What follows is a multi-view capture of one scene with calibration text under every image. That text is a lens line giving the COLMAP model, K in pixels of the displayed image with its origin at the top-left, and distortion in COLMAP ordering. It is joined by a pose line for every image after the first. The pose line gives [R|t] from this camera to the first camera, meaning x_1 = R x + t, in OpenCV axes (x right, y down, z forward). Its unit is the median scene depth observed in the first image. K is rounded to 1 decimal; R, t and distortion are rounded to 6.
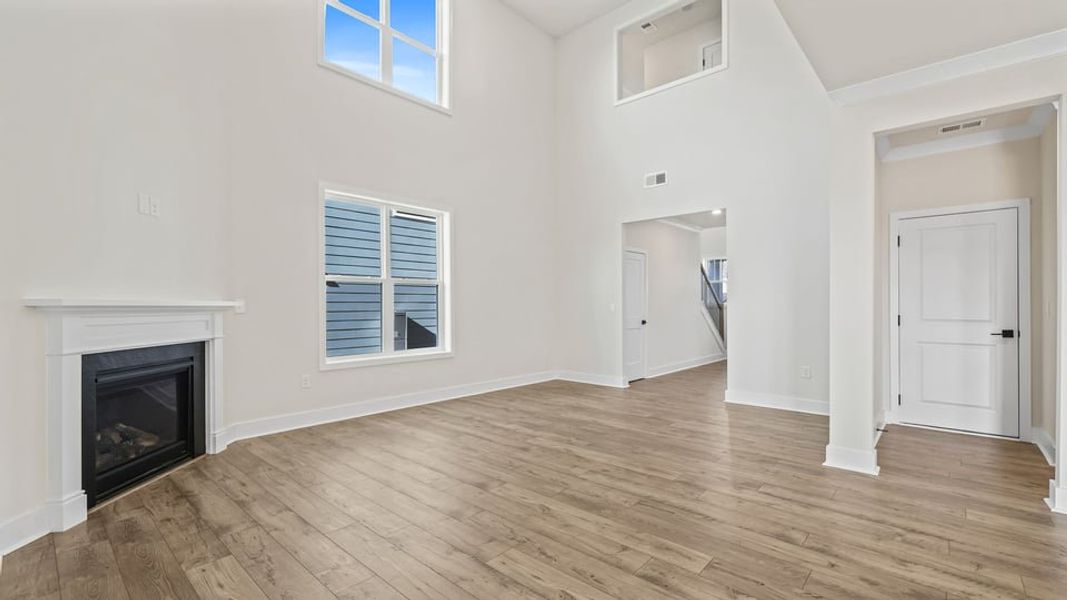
lens RADIAL K [[451.2, 0, 530.7], [0, 451.2, 302.2], [0, 0, 1]] dist [0.002205, 0.000446]
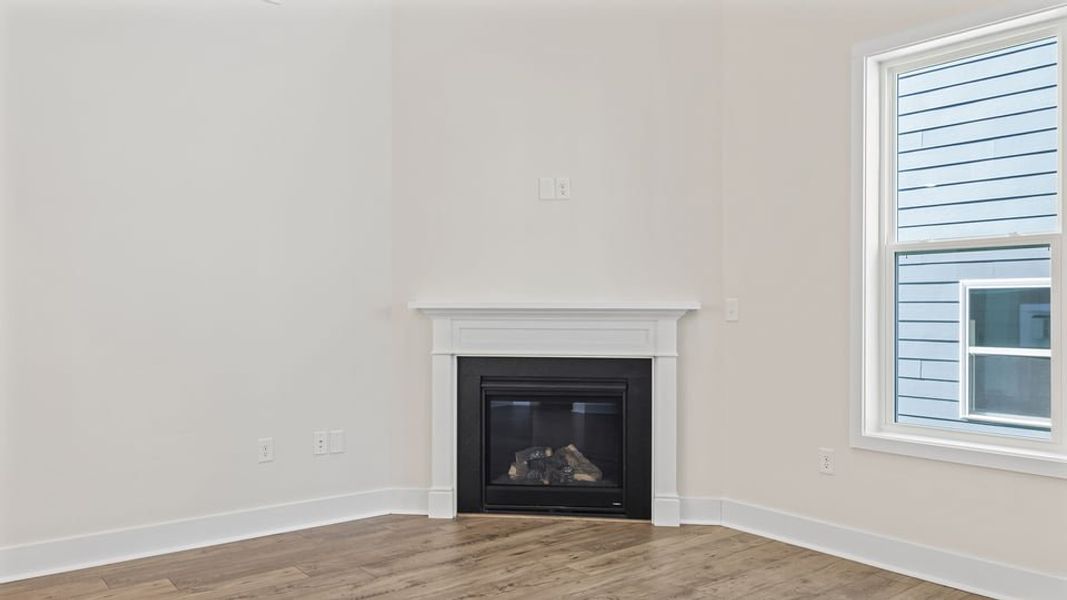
lens RADIAL K [[777.1, 0, 531.6], [0, 777.1, 313.4], [0, 0, 1]] dist [0.001000, 0.000836]
pose [[-0.160620, 0.004213, -0.987007, 0.547096], [0.005305, 0.999980, 0.003405, 0.010948], [0.987002, -0.004689, -0.160639, 1.121573]]
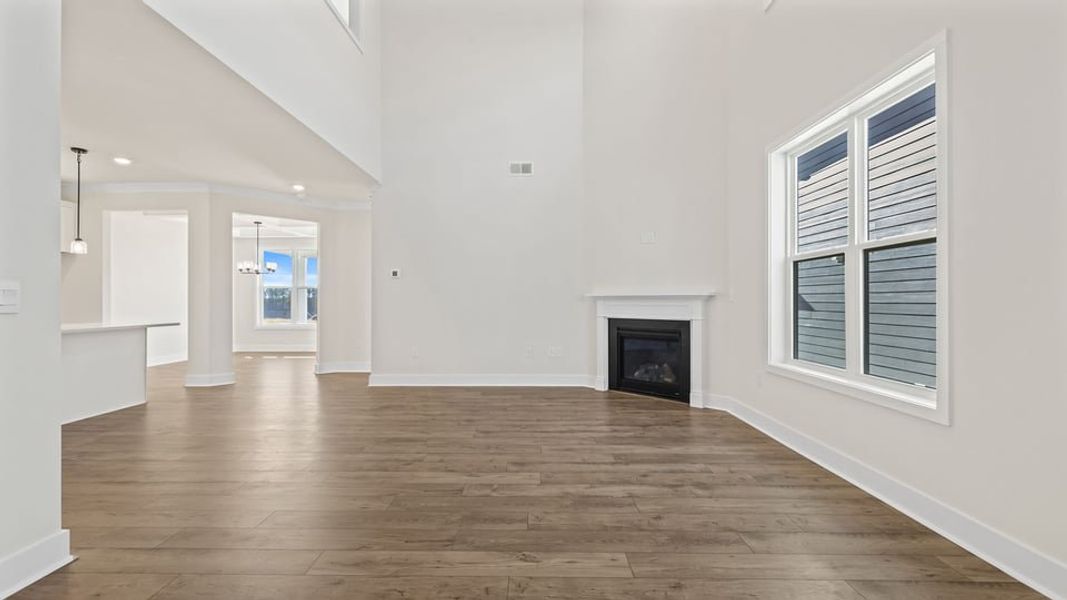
lens RADIAL K [[451.2, 0, 530.7], [0, 451.2, 302.2], [0, 0, 1]] dist [0.002205, 0.000446]
pose [[-0.747309, 0.007131, -0.664438, 0.601117], [0.009958, 0.999950, -0.000469, 0.026985], [0.664402, -0.006967, -0.747343, 1.872927]]
